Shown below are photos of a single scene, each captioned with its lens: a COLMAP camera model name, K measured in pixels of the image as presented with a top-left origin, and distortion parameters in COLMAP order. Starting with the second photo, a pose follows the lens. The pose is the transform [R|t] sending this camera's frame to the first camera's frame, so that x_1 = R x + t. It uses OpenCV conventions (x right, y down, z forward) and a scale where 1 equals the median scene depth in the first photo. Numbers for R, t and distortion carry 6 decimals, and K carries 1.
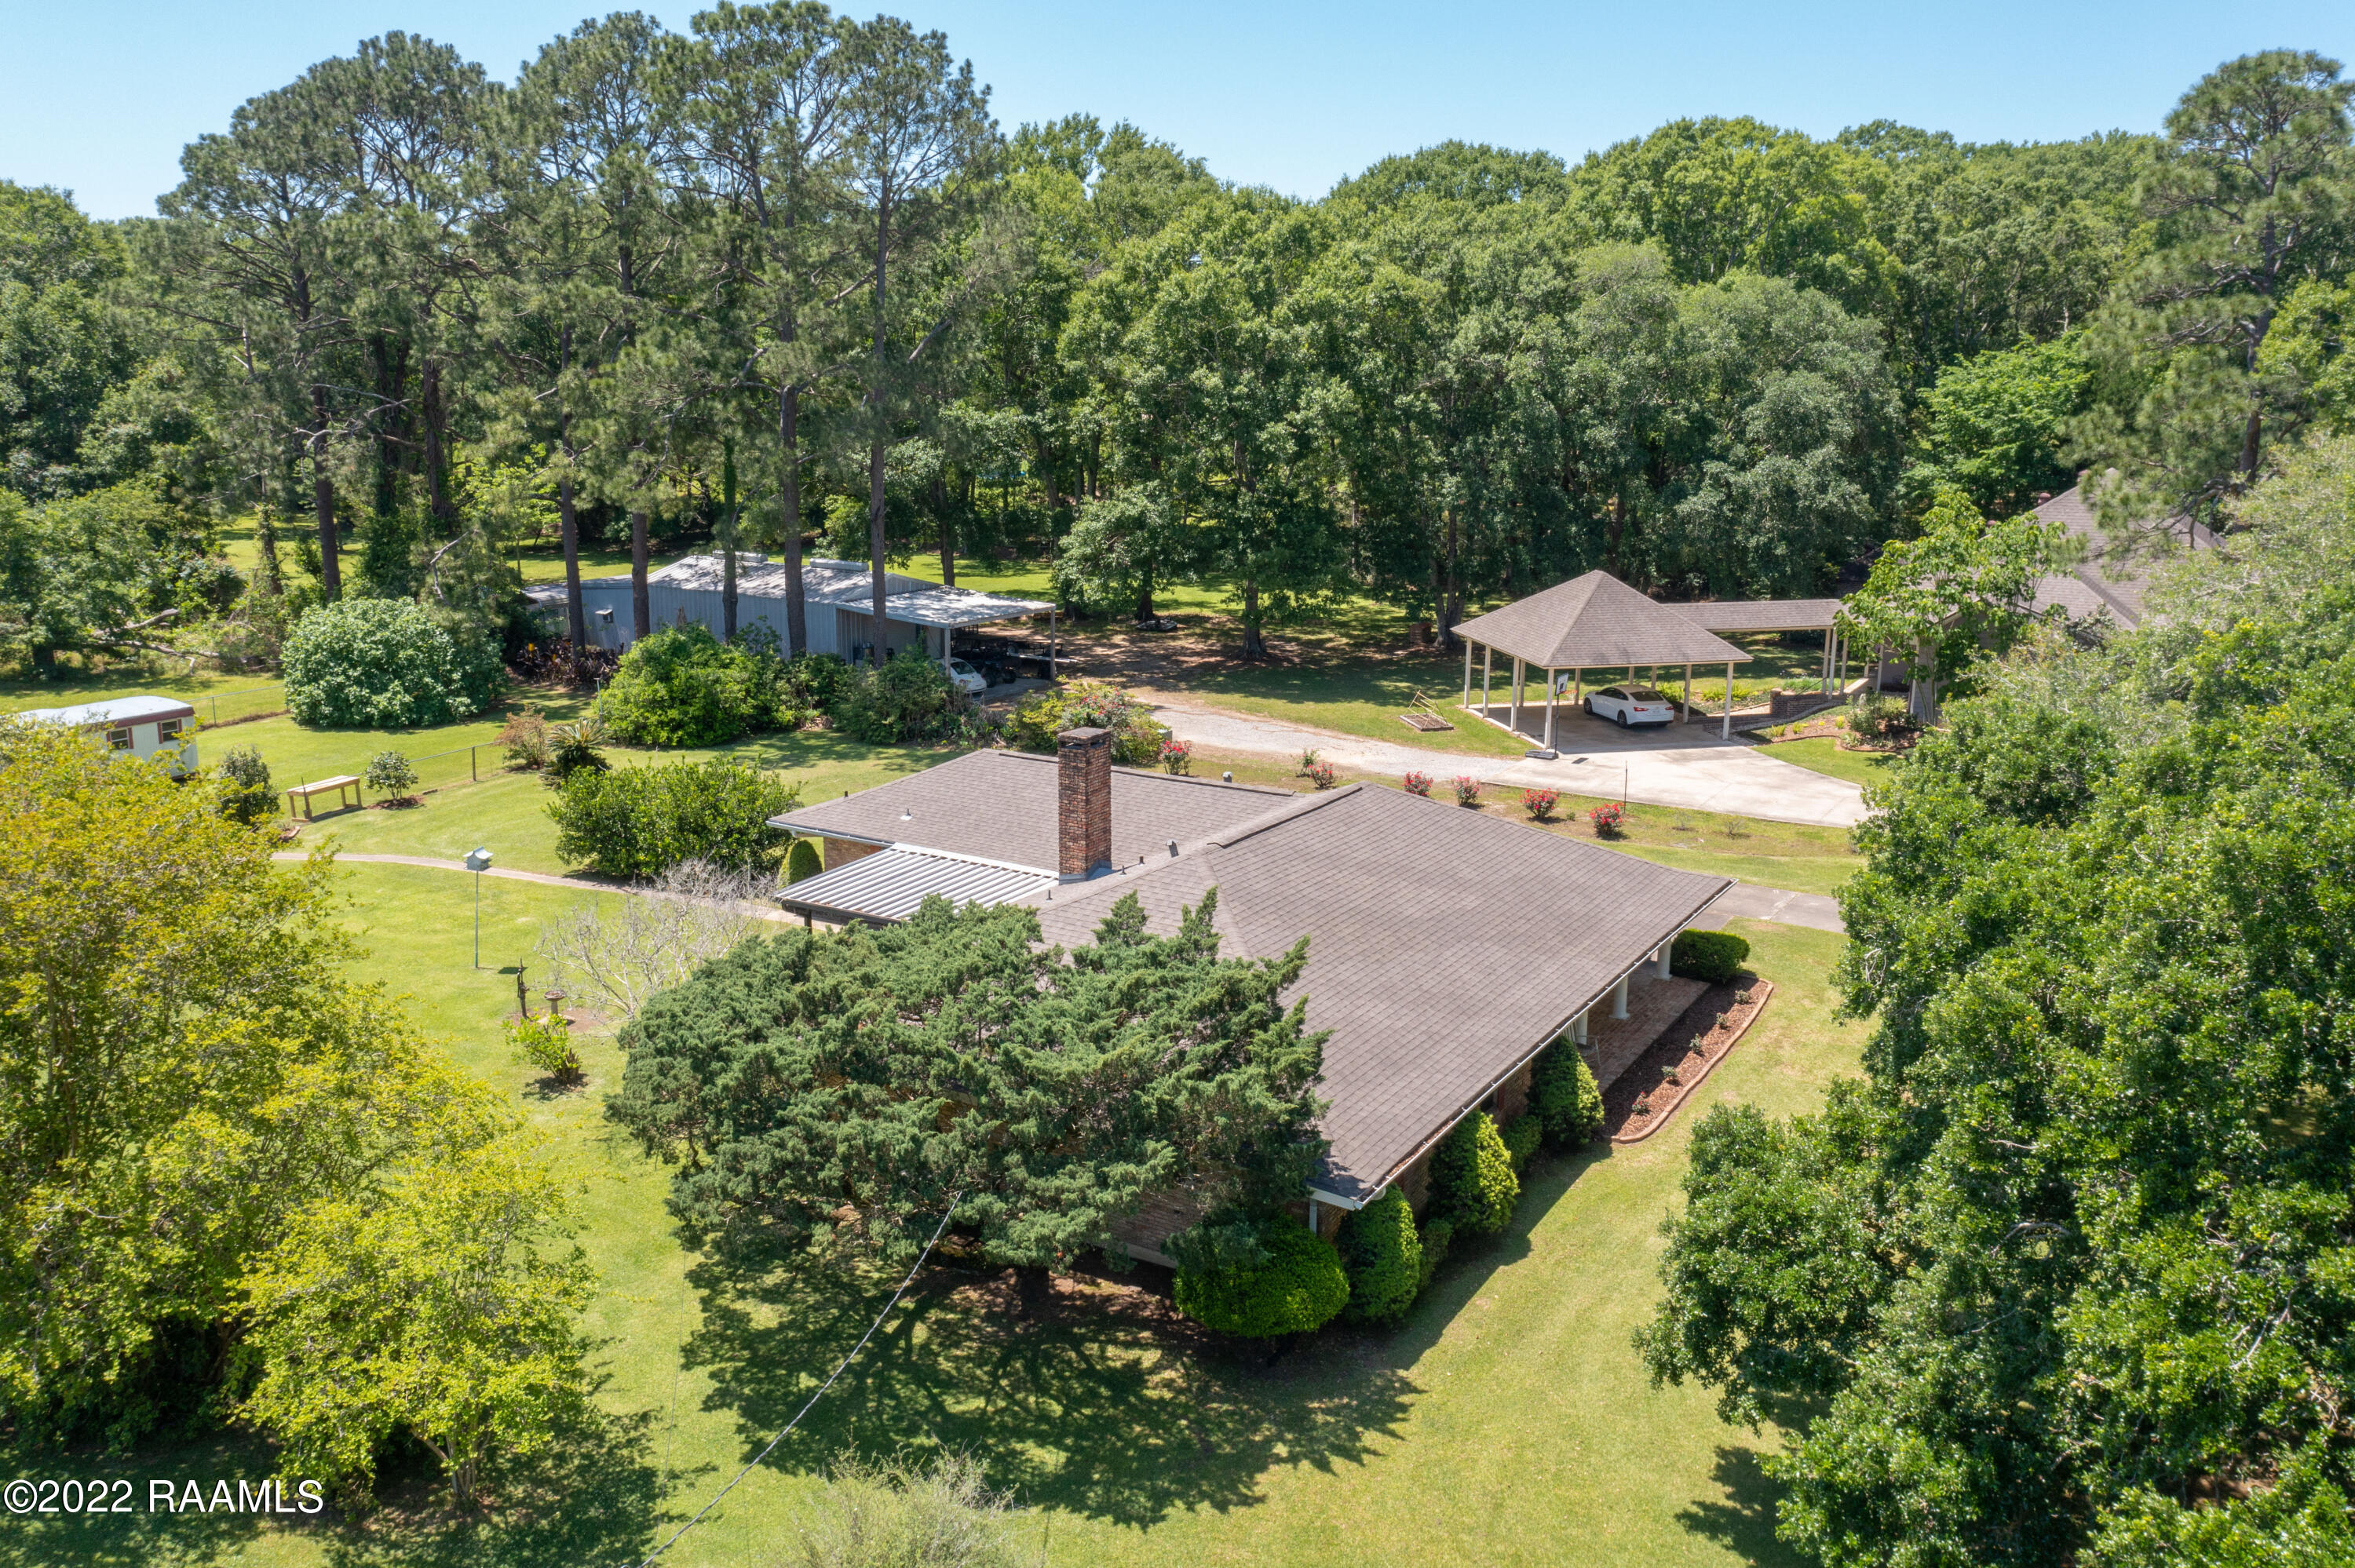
lens RADIAL K [[1833.1, 0, 1177.5], [0, 1833.1, 784.0], [0, 0, 1]] dist [-0.005841, -0.009989]
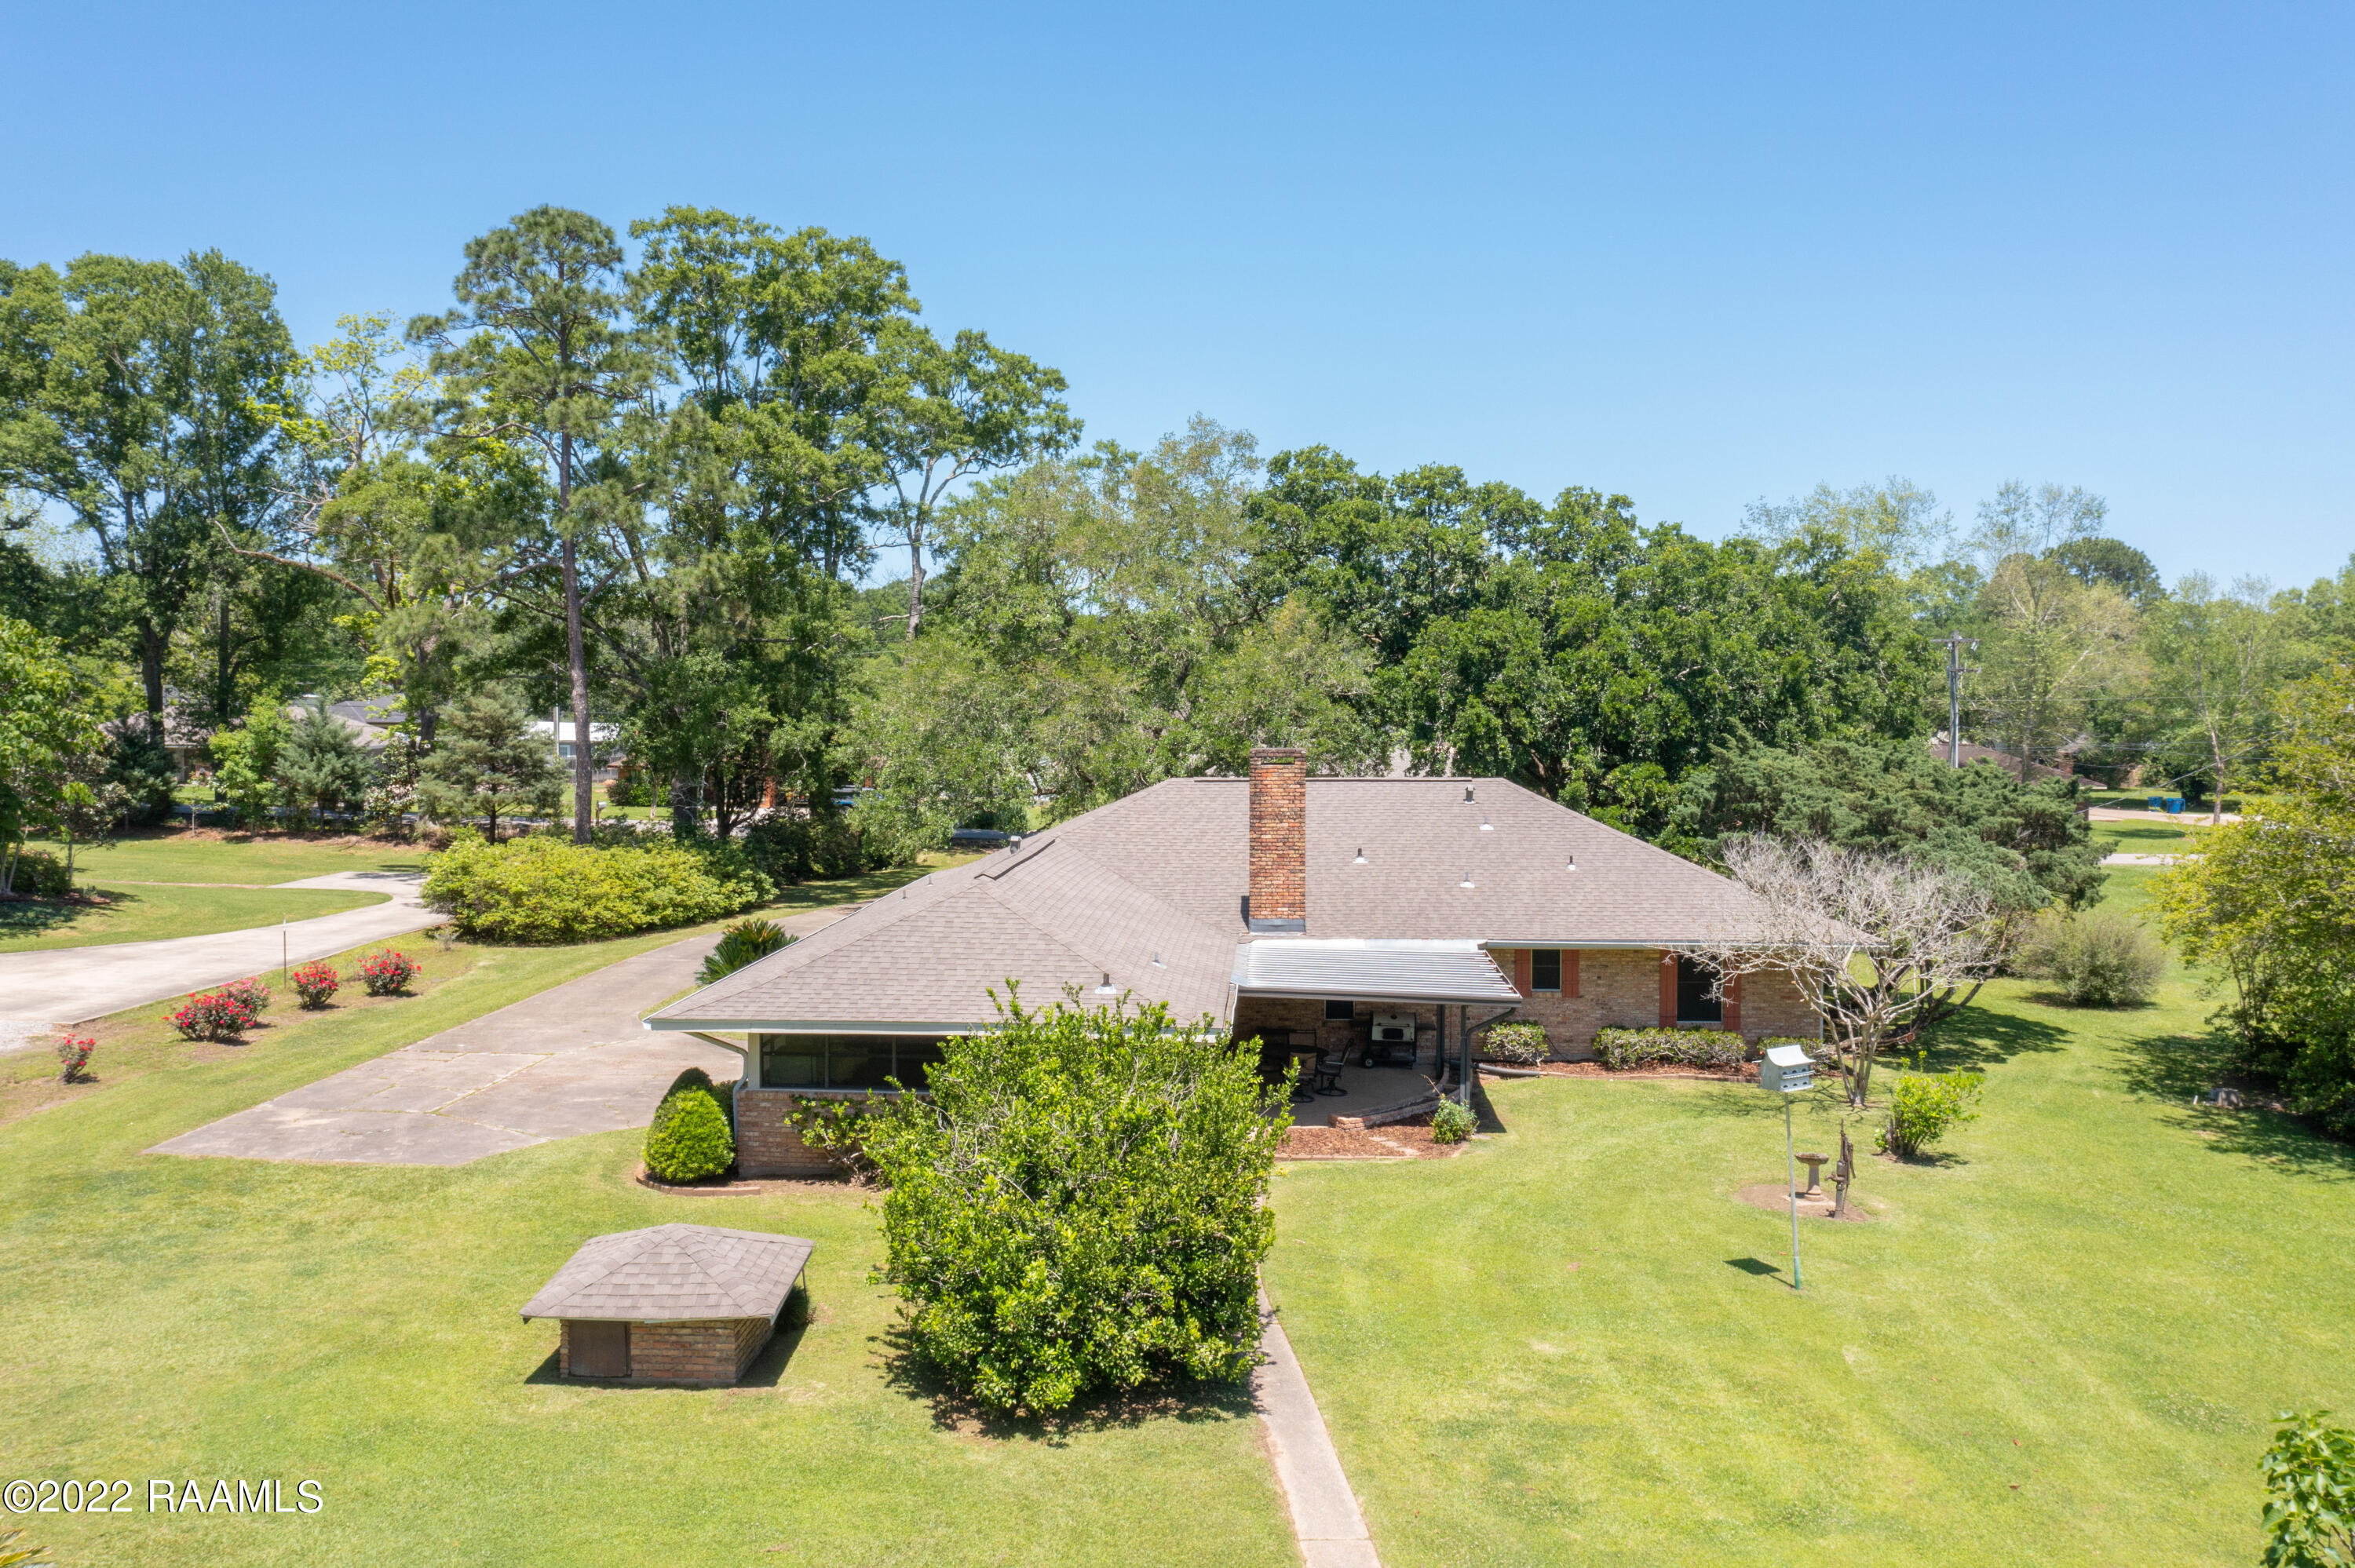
lens RADIAL K [[1818.1, 0, 1177.5], [0, 1818.1, 784.0], [0, 0, 1]] dist [0.001984, -0.000703]
pose [[-0.462892, -0.042513, 0.885394, -1.114024], [0.189626, 0.970977, 0.145760, -0.209841], [-0.865894, 0.235365, -0.441396, 2.006536]]
